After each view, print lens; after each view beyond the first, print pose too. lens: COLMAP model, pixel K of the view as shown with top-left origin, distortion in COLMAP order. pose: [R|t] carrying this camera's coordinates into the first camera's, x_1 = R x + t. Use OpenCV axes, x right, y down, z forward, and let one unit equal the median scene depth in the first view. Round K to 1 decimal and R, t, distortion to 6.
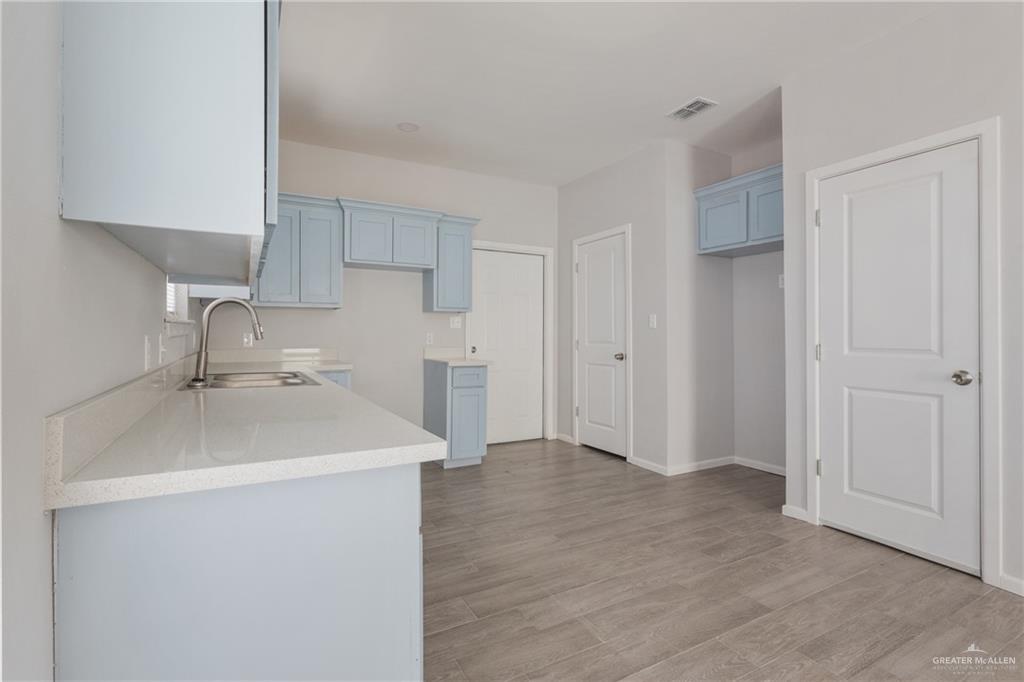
lens RADIAL K [[496.3, 0, 526.0], [0, 496.3, 328.7], [0, 0, 1]] dist [0.005777, 0.000207]
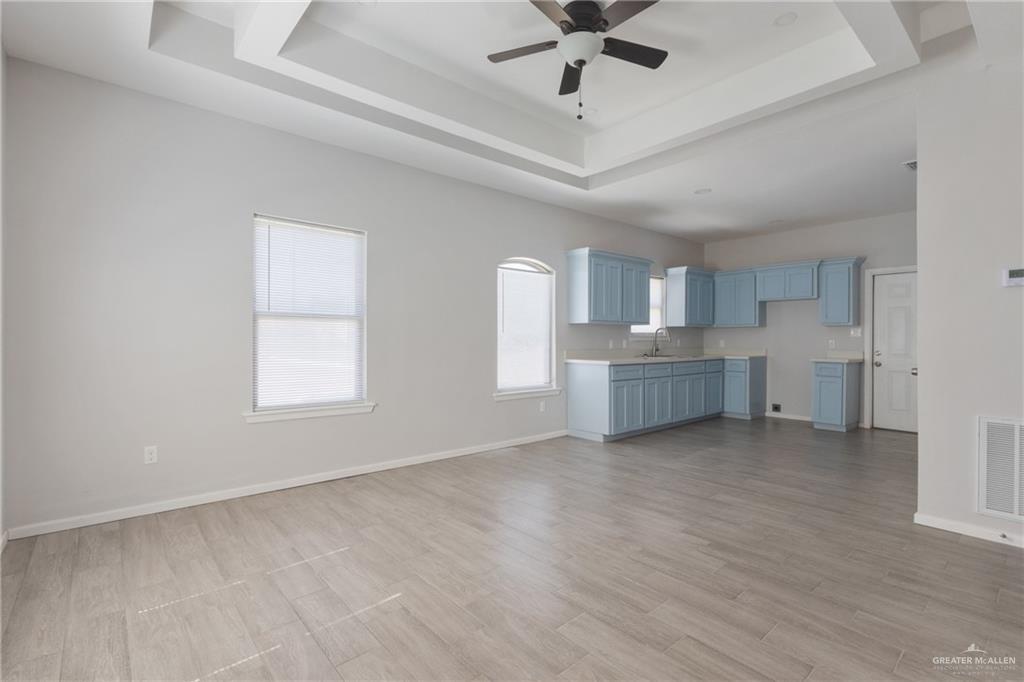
lens RADIAL K [[496.3, 0, 512.0], [0, 496.3, 340.8], [0, 0, 1]] dist [0.005777, 0.000207]
pose [[0.194479, 0.001628, -0.980905, 1.489177], [0.006015, 0.999978, 0.002852, 0.000632], [0.980888, -0.006455, 0.194464, -0.276105]]
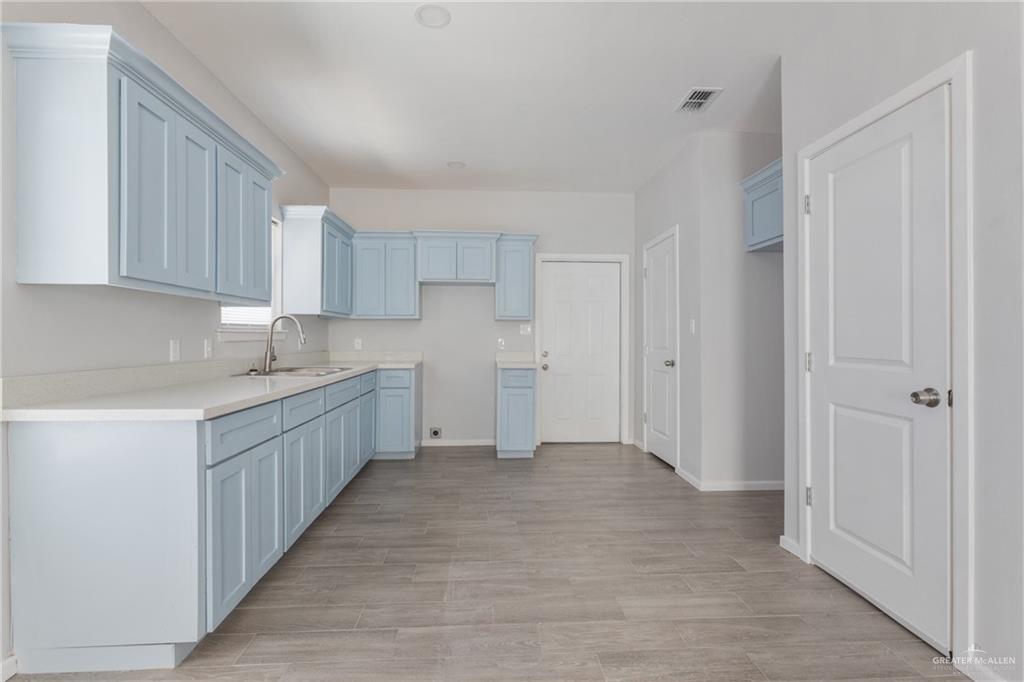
lens RADIAL K [[496.3, 0, 539.1], [0, 496.3, 338.5], [0, 0, 1]] dist [0.005777, 0.000207]
pose [[0.896447, 0.000833, -0.443151, 0.547504], [0.003092, 0.999962, 0.008133, -0.001361], [0.443141, -0.008661, 0.896410, 0.029245]]
